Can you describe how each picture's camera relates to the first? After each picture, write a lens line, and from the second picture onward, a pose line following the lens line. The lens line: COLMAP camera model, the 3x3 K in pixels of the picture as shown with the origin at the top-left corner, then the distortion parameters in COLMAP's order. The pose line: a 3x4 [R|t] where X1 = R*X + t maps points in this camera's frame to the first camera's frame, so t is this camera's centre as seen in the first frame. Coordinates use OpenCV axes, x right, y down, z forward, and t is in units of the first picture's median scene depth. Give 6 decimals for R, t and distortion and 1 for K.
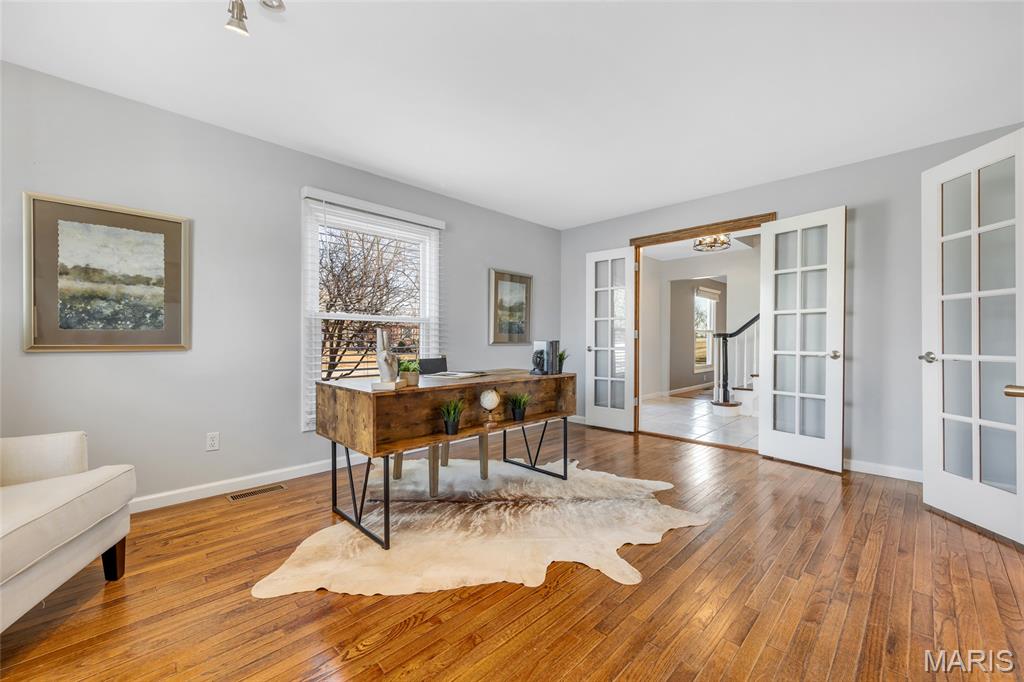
lens RADIAL K [[418.4, 0, 514.3], [0, 418.4, 339.0], [0, 0, 1]] dist [0.012168, -0.000490]
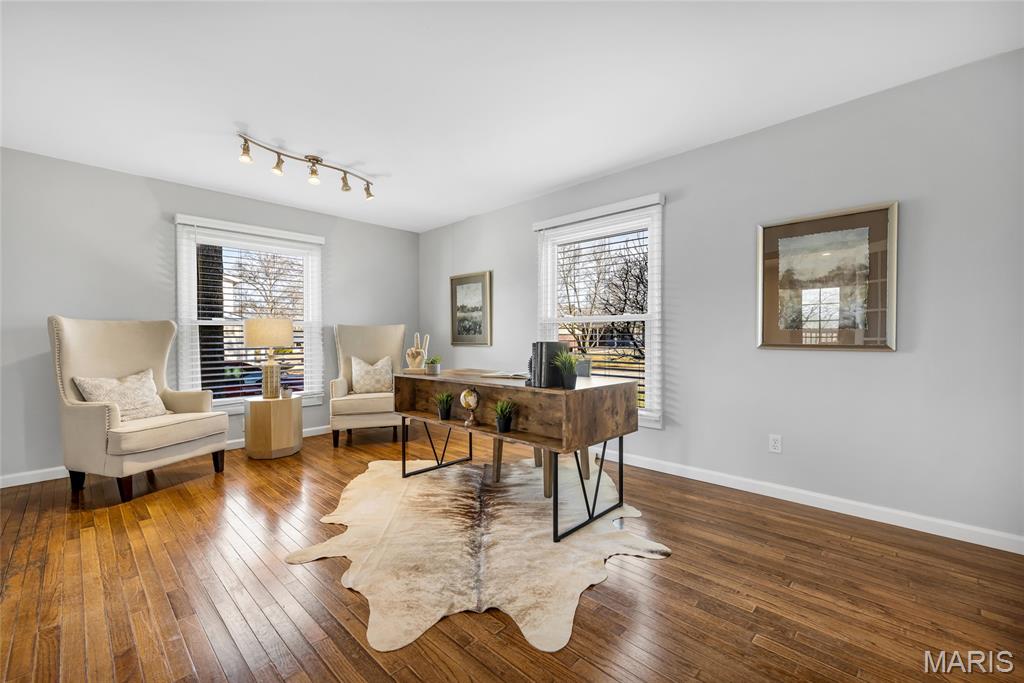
lens RADIAL K [[418.4, 0, 513.0], [0, 418.4, 342.5], [0, 0, 1]] dist [0.012168, -0.000490]
pose [[0.016613, 0.009239, -0.999819, 0.997221], [0.002789, 0.999953, 0.009287, -0.004064], [0.999858, -0.002942, 0.016587, 1.119151]]
